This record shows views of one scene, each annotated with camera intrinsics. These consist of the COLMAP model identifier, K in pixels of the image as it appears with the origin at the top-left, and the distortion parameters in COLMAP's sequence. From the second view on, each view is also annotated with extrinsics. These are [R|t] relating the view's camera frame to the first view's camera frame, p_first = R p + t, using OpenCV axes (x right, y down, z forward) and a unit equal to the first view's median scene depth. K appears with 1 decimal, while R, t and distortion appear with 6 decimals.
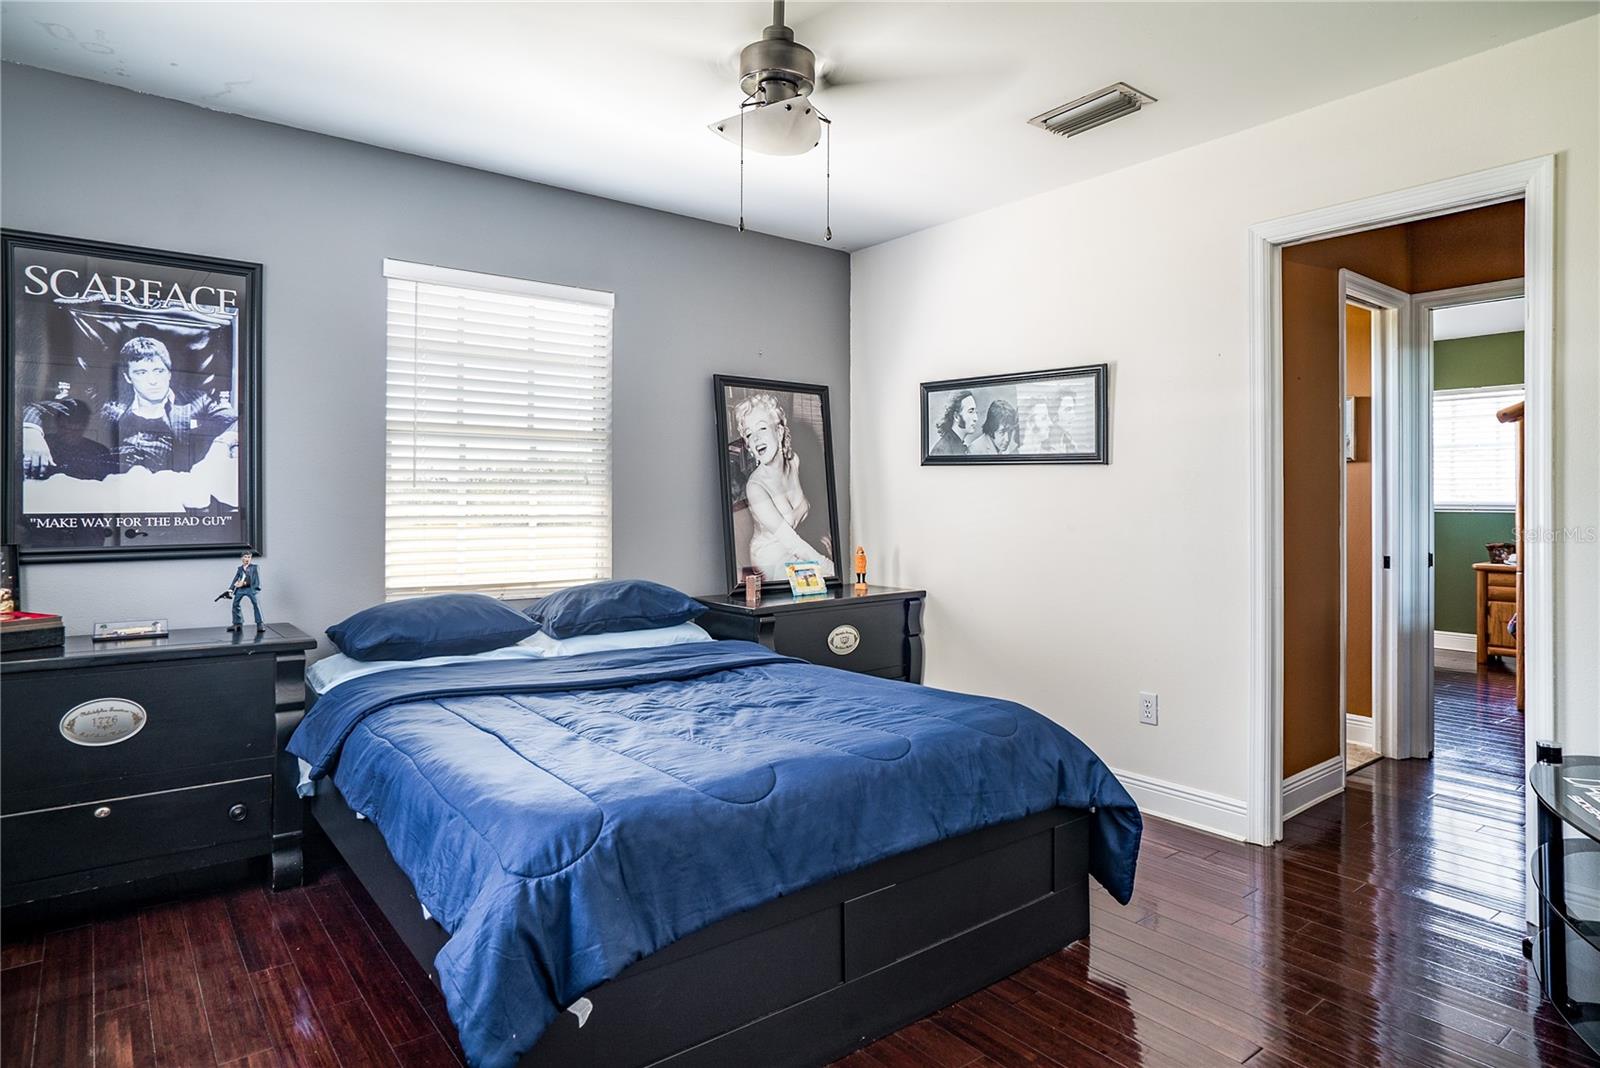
lens RADIAL K [[909.8, 0, 803.6], [0, 909.8, 541.2], [0, 0, 1]] dist [-0.042158, 0.039095]
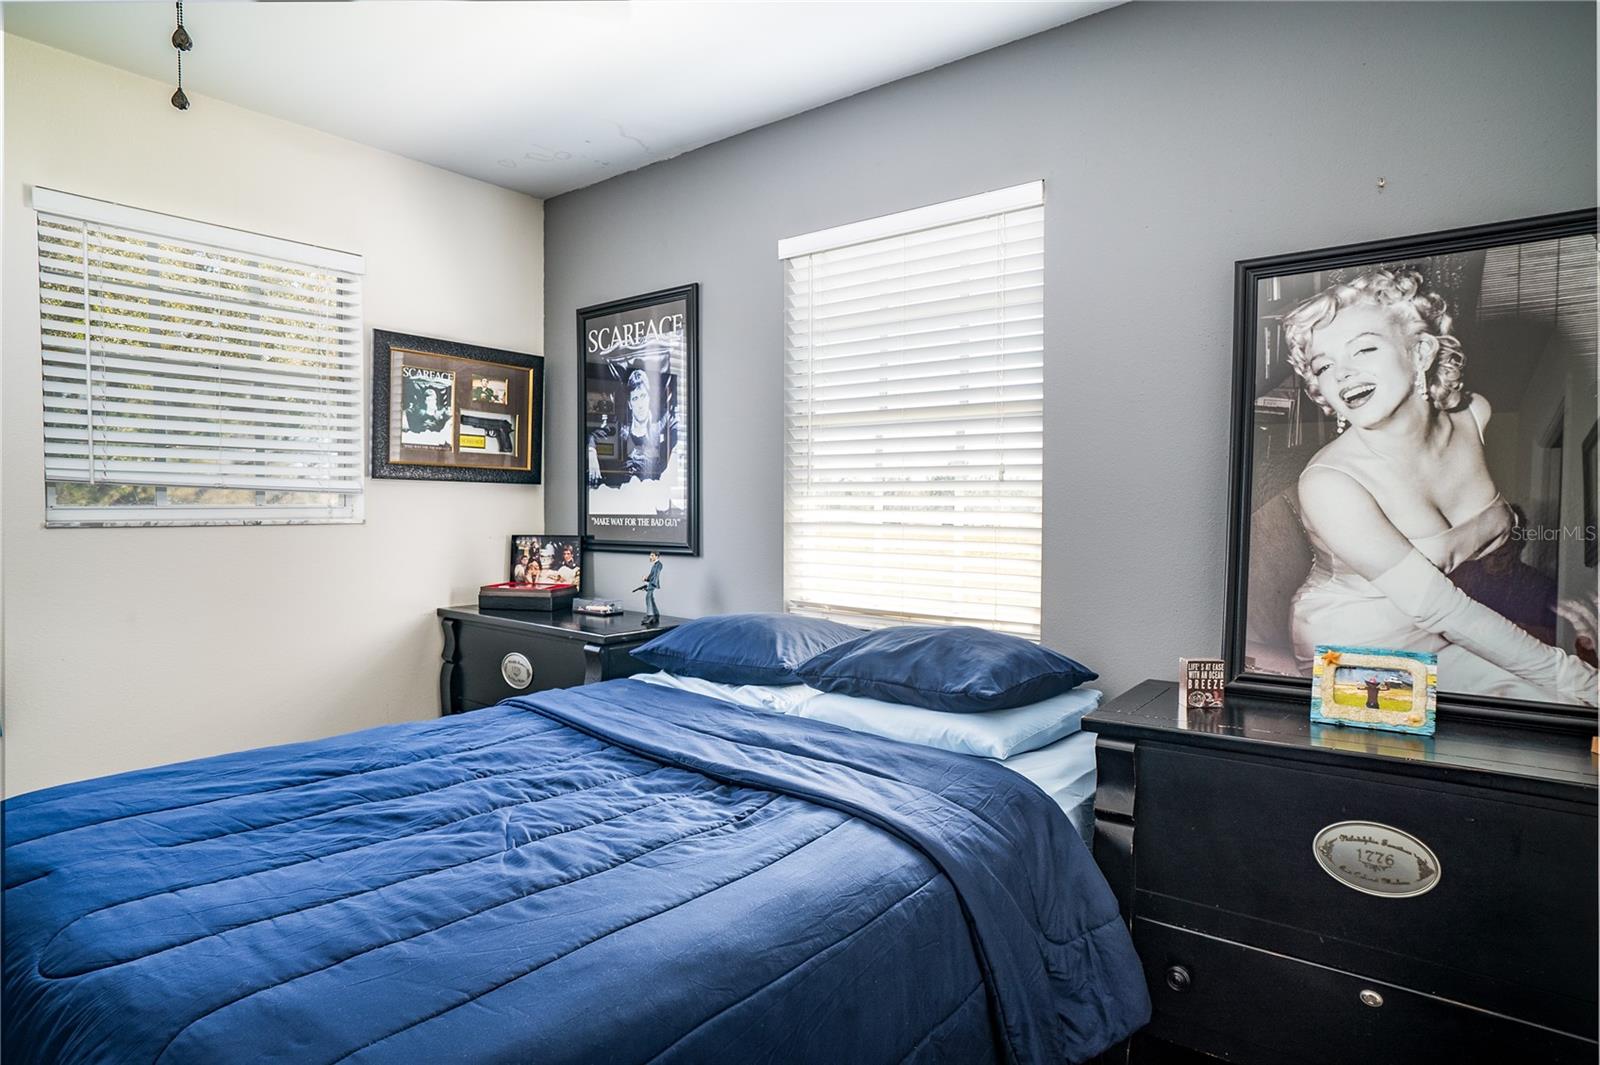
lens RADIAL K [[909.8, 0, 803.6], [0, 909.8, 539.7], [0, 0, 1]] dist [-0.042158, 0.039095]
pose [[0.221721, 0.034561, -0.974498, 0.353053], [-0.048712, 0.998516, 0.024330, -0.026135], [0.973893, 0.042075, 0.223075, 0.649688]]
